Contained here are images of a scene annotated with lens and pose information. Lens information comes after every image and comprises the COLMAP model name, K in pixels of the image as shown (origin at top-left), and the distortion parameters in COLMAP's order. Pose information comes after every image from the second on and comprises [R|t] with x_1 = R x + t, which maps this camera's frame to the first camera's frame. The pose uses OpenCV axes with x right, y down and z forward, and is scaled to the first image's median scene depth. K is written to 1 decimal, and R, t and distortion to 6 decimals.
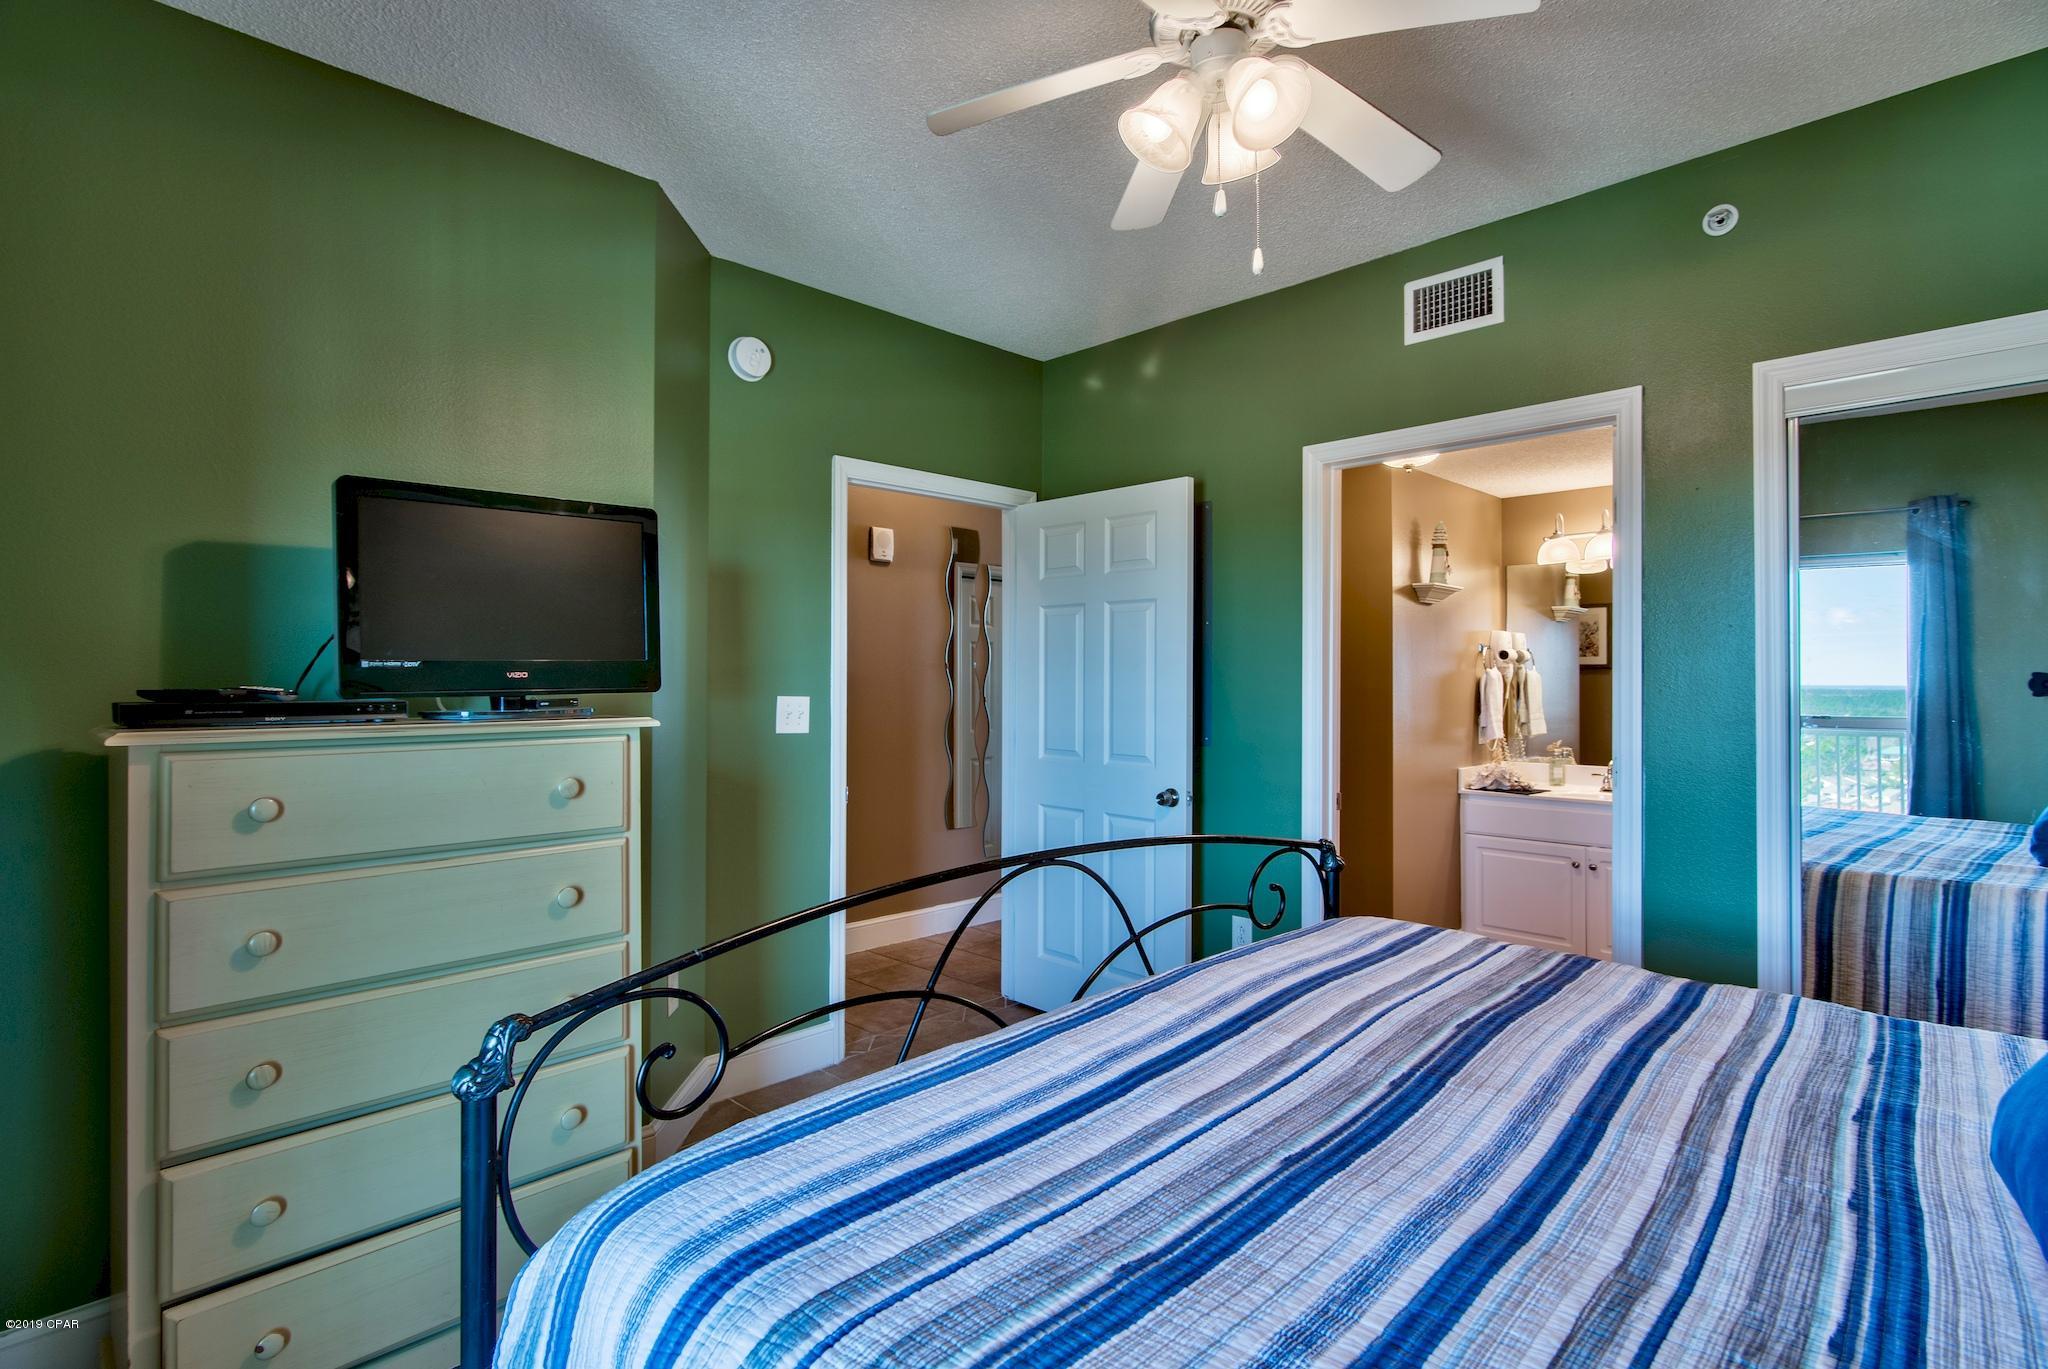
lens RADIAL K [[992.3, 0, 1019.5], [0, 992.3, 671.5], [0, 0, 1]] dist [0.000321, 0.000244]
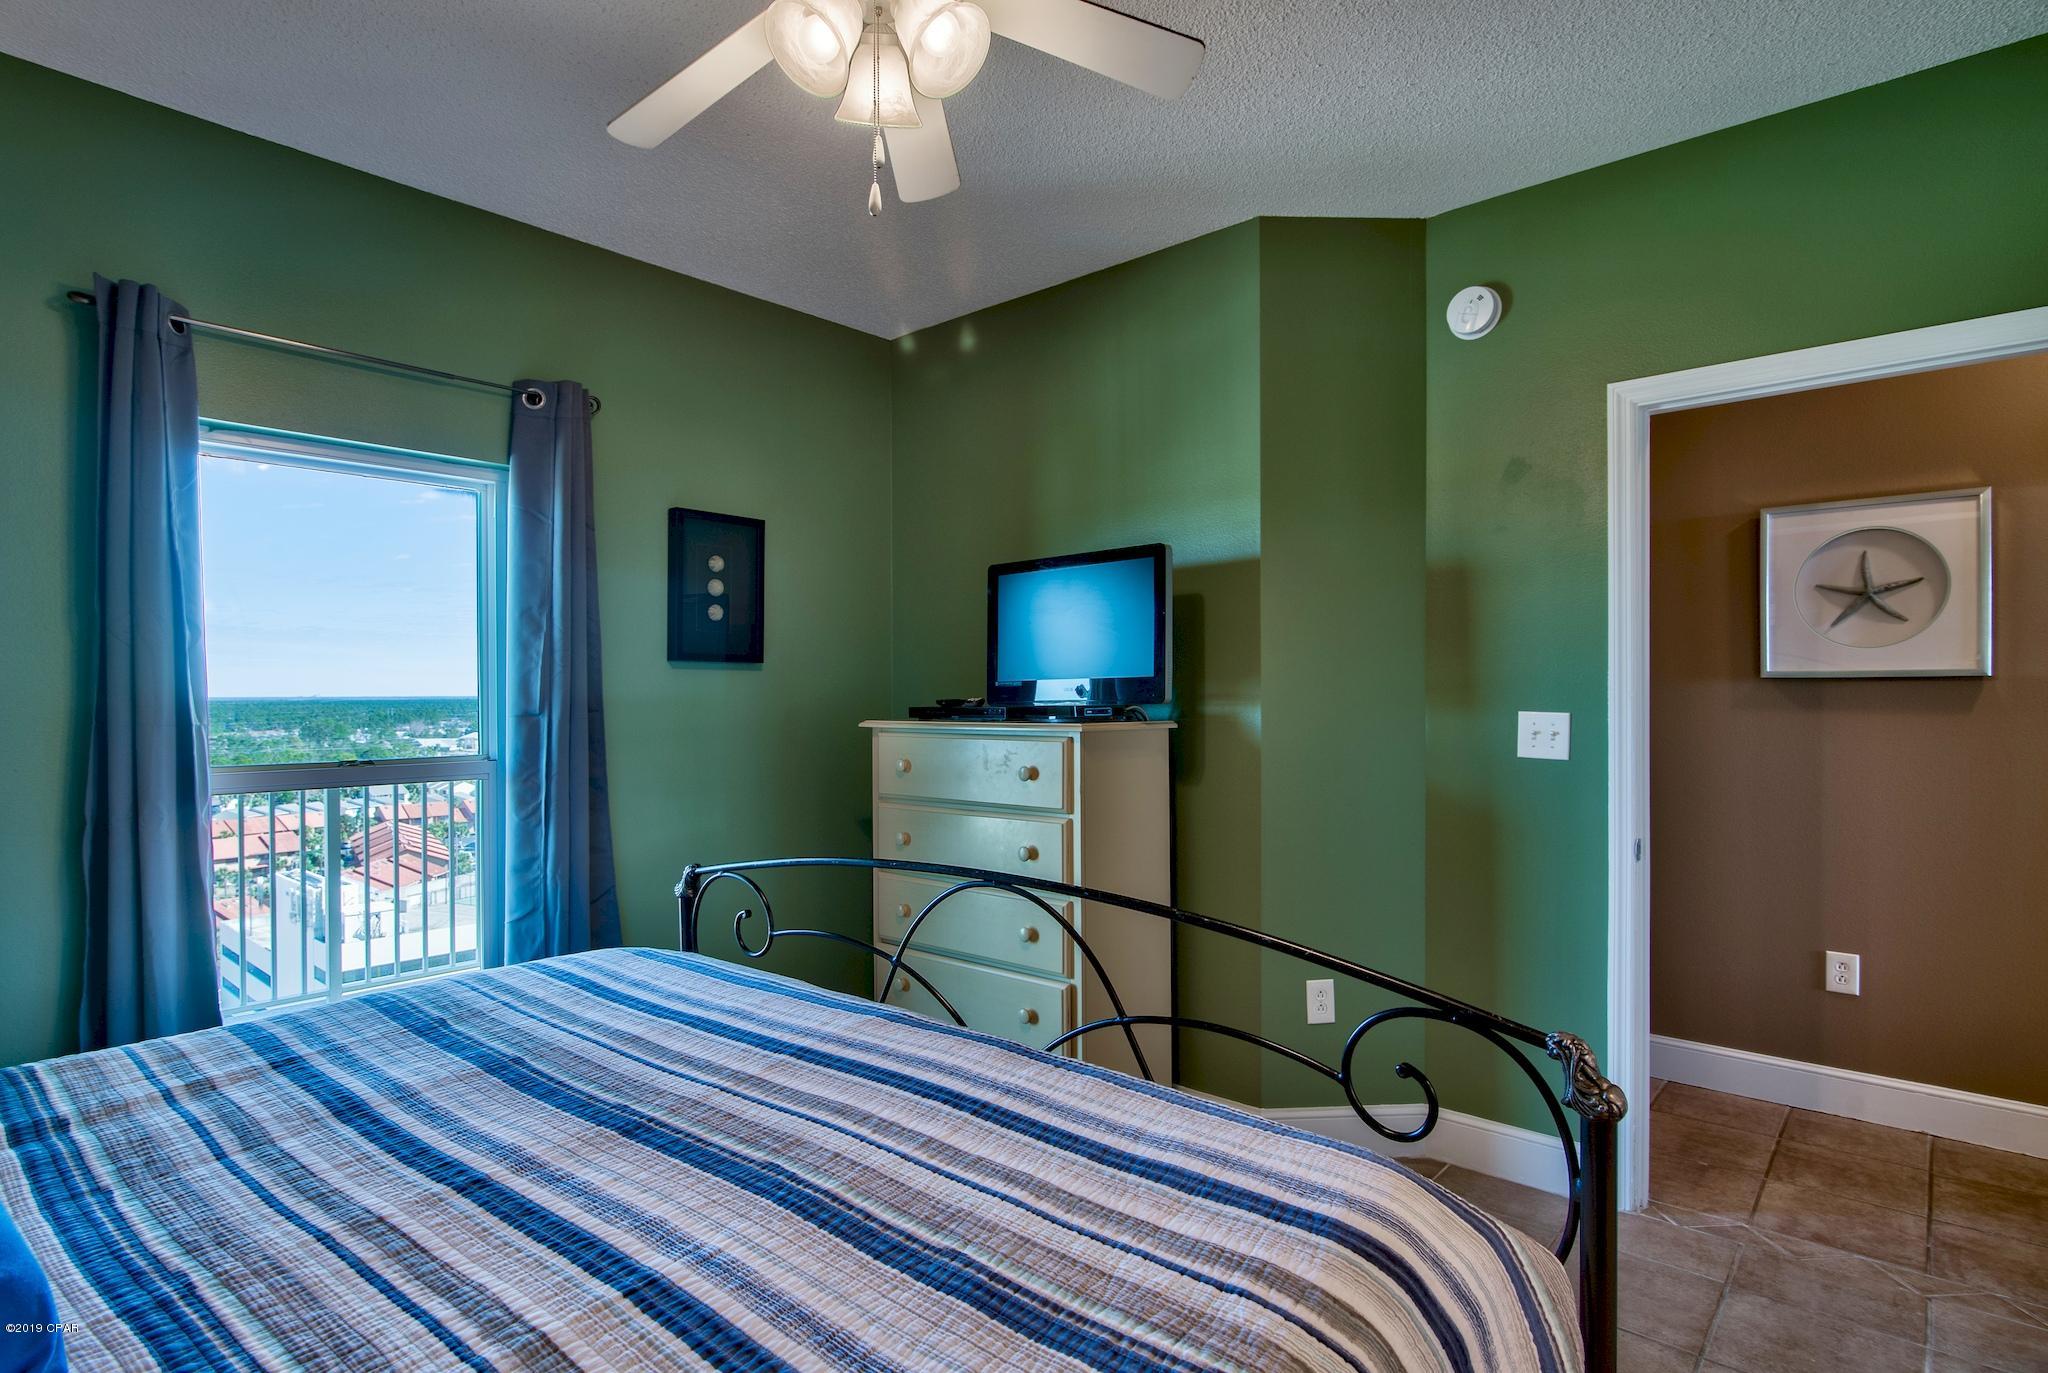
lens RADIAL K [[1045.6, 0, 1019.5], [0, 1045.6, 700.1], [0, 0, 1]] dist [-0.002547, -0.000535]
pose [[0.071690, 0.003758, -0.997420, 1.133825], [0.012761, 0.999908, 0.004684, 0.012774], [0.997345, -0.013064, 0.071635, 1.048693]]
